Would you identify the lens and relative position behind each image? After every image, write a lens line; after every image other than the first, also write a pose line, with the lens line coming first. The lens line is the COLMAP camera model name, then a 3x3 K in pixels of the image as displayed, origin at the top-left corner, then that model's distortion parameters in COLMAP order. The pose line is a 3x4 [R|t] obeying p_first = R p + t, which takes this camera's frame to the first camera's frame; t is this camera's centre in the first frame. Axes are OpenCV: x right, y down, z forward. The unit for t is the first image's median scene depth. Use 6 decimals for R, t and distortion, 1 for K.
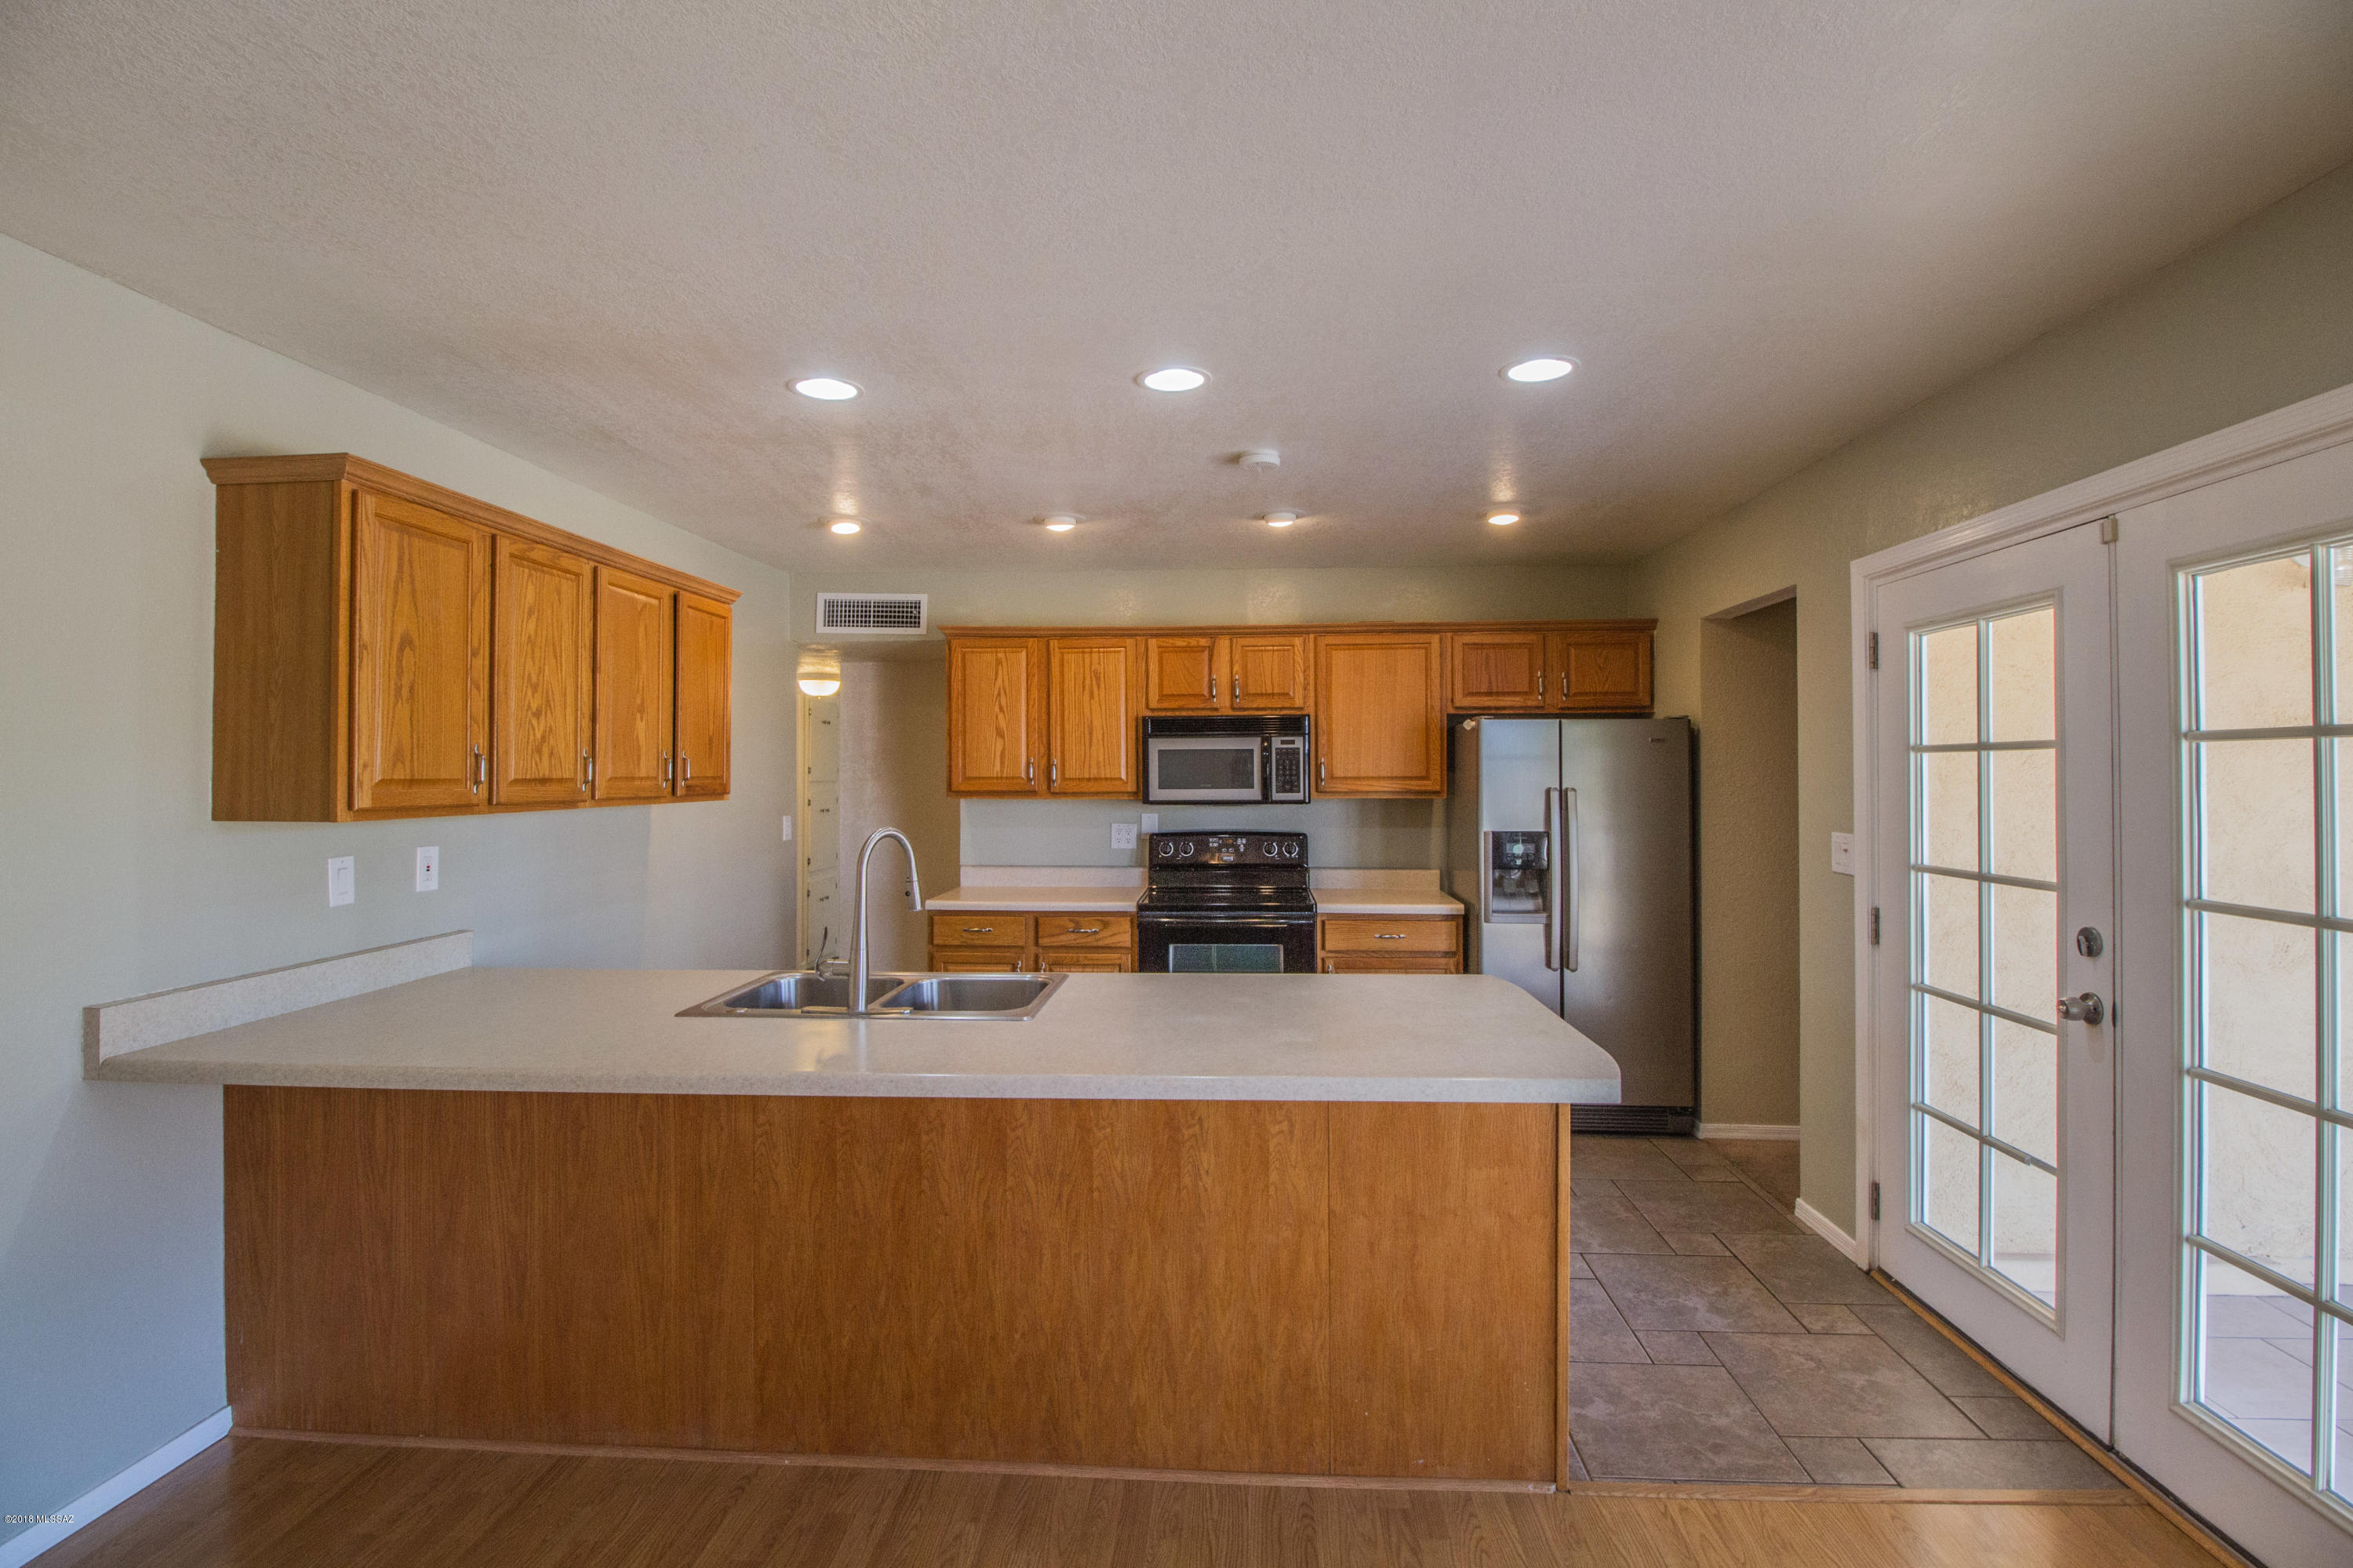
lens RADIAL K [[1098.1, 0, 1174.0], [0, 1098.1, 762.1], [0, 0, 1]] dist [0.001483, -0.013008]
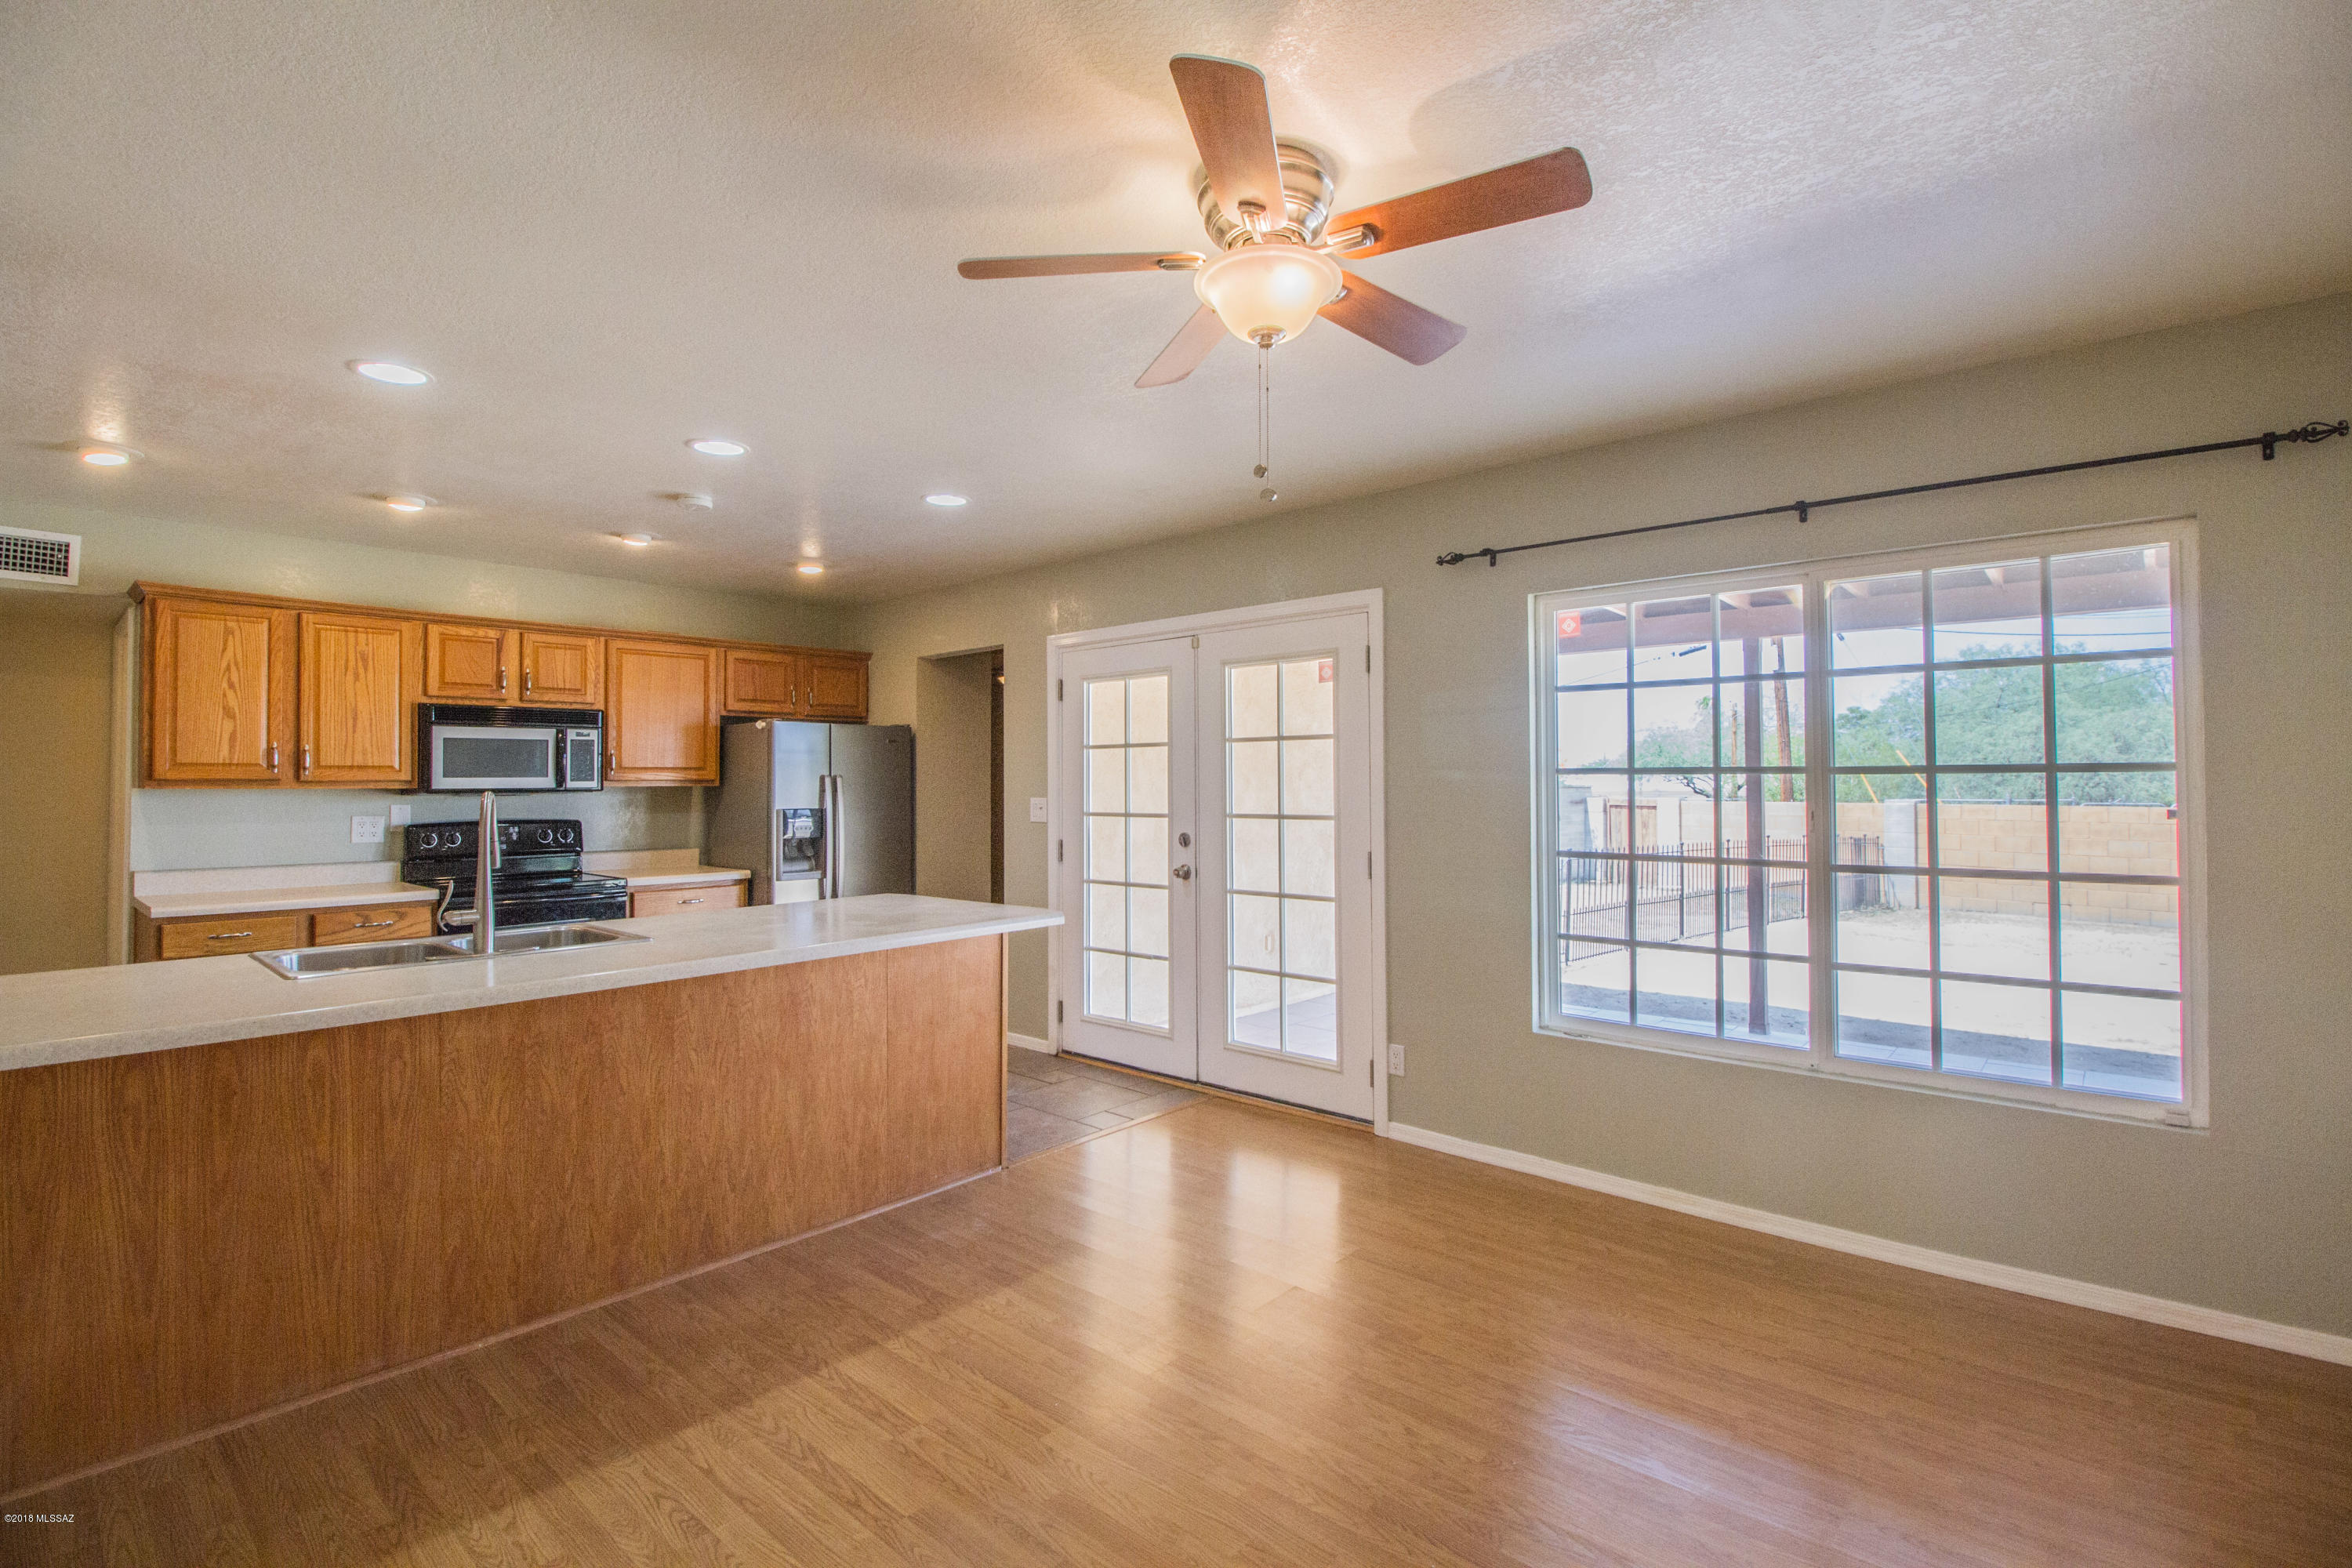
lens RADIAL K [[1081.7, 0, 1174.9], [0, 1081.7, 764.6], [0, 0, 1]] dist [-0.000013, -0.012857]
pose [[0.618865, 0.012883, 0.785392, -0.415406], [-0.003606, 0.999902, -0.013561, 0.026780], [-0.785489, 0.005560, 0.618850, -0.134480]]
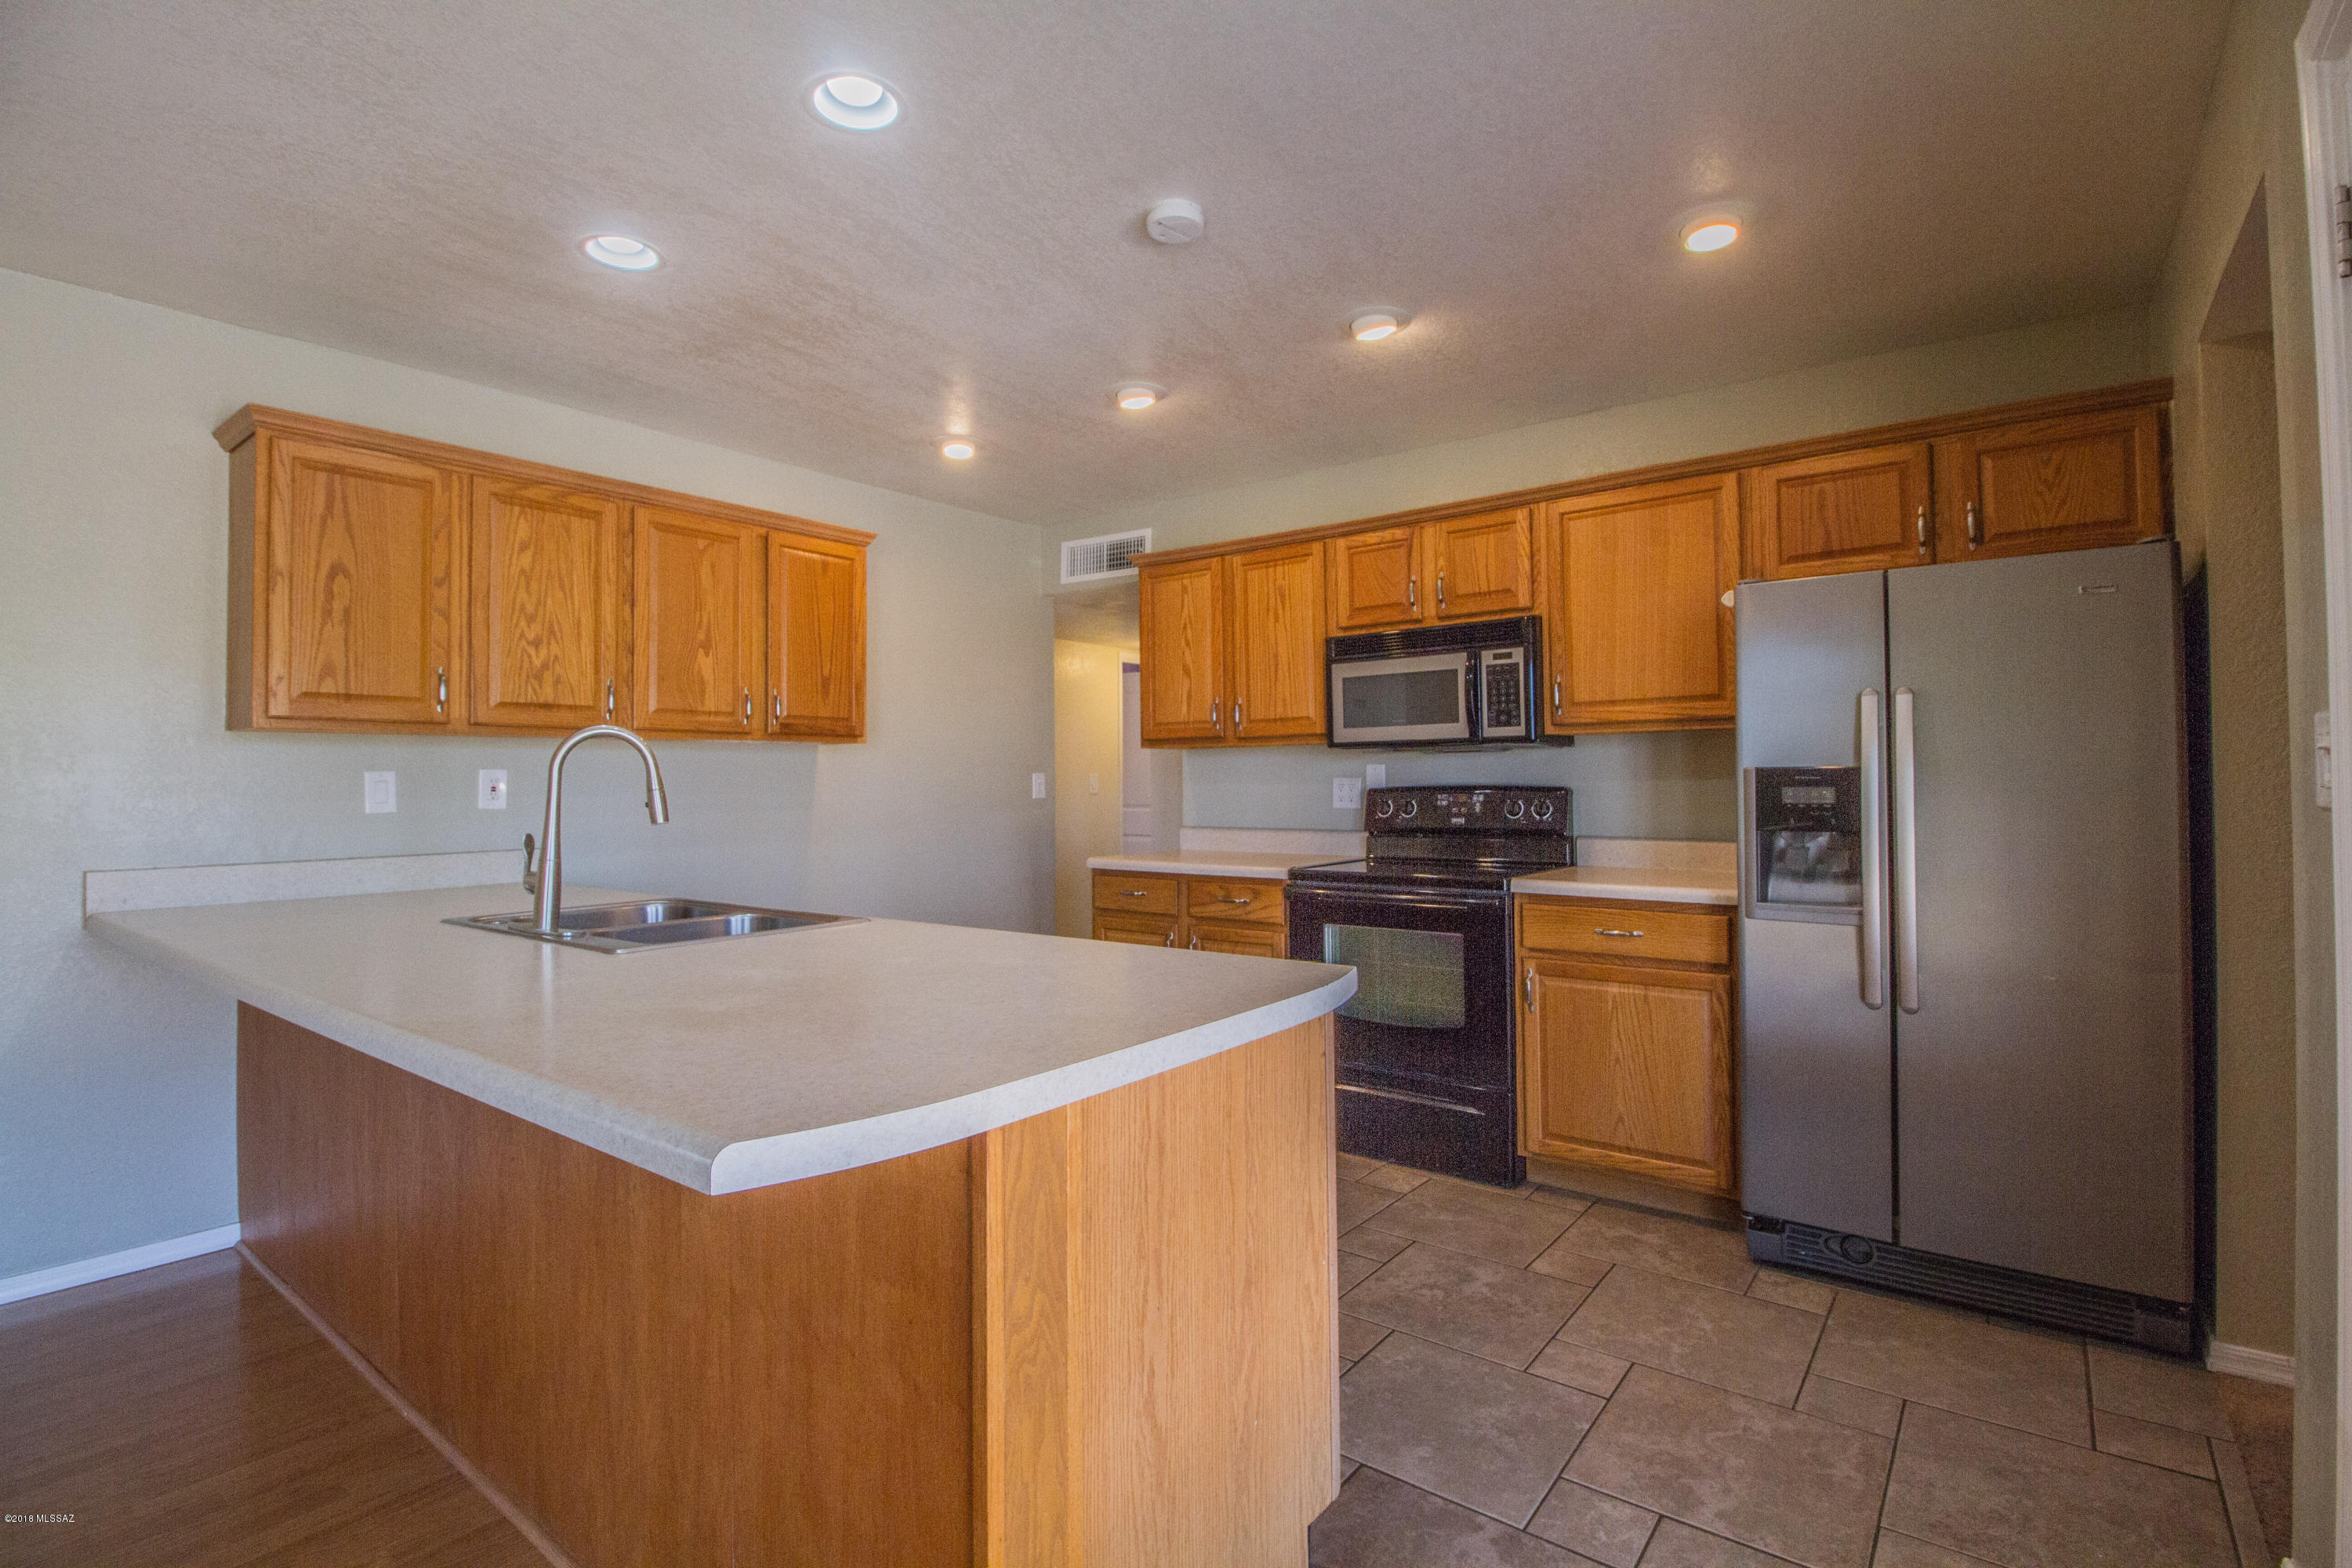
lens RADIAL K [[1081.7, 0, 1174.9], [0, 1081.7, 764.6], [0, 0, 1]] dist [-0.000013, -0.012857]
pose [[0.830300, -0.014896, -0.557118, 0.355275], [0.012643, 0.999889, -0.007892, 0.062109], [0.557173, -0.000491, 0.830396, 0.326460]]
